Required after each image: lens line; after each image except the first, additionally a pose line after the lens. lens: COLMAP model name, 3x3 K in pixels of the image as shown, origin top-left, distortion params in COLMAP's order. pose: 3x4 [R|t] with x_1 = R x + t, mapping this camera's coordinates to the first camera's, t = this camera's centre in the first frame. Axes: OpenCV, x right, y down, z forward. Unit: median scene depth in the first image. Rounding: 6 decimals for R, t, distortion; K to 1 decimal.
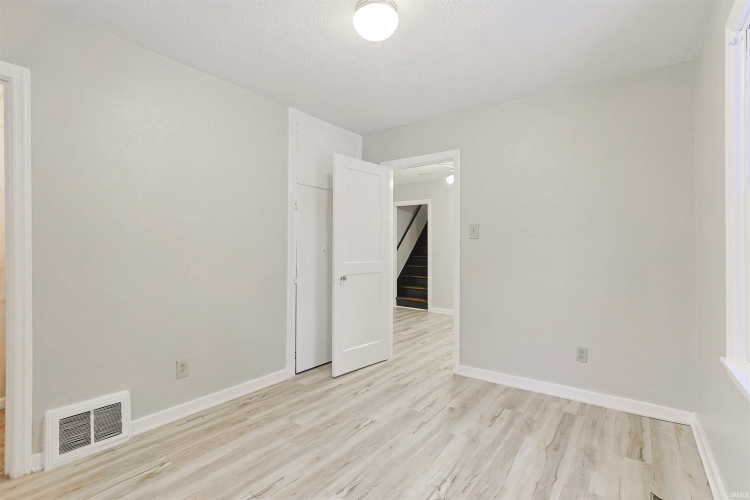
lens RADIAL K [[367.9, 0, 374.3], [0, 367.9, 248.8], [0, 0, 1]] dist [-0.011524, 0.006024]
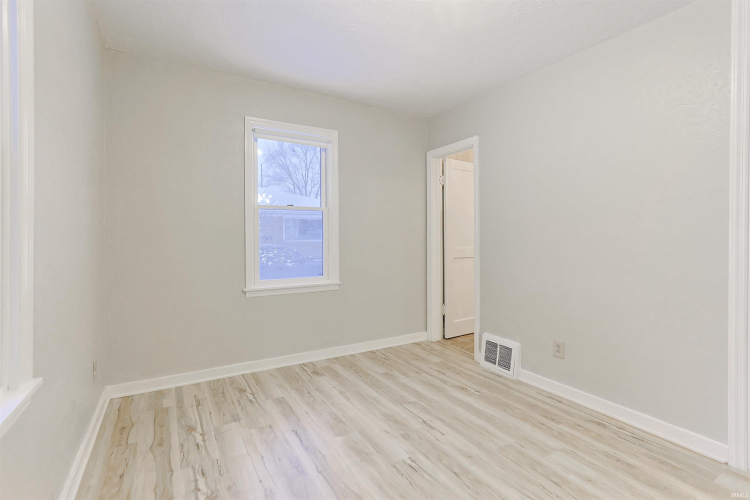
lens RADIAL K [[367.9, 0, 374.7], [0, 367.9, 245.7], [0, 0, 1]] dist [-0.011524, 0.006024]
pose [[-0.414691, 0.017490, -0.909794, 0.729366], [-0.005534, 0.999748, 0.021742, 0.008459], [0.909945, 0.014051, -0.414490, 1.060950]]
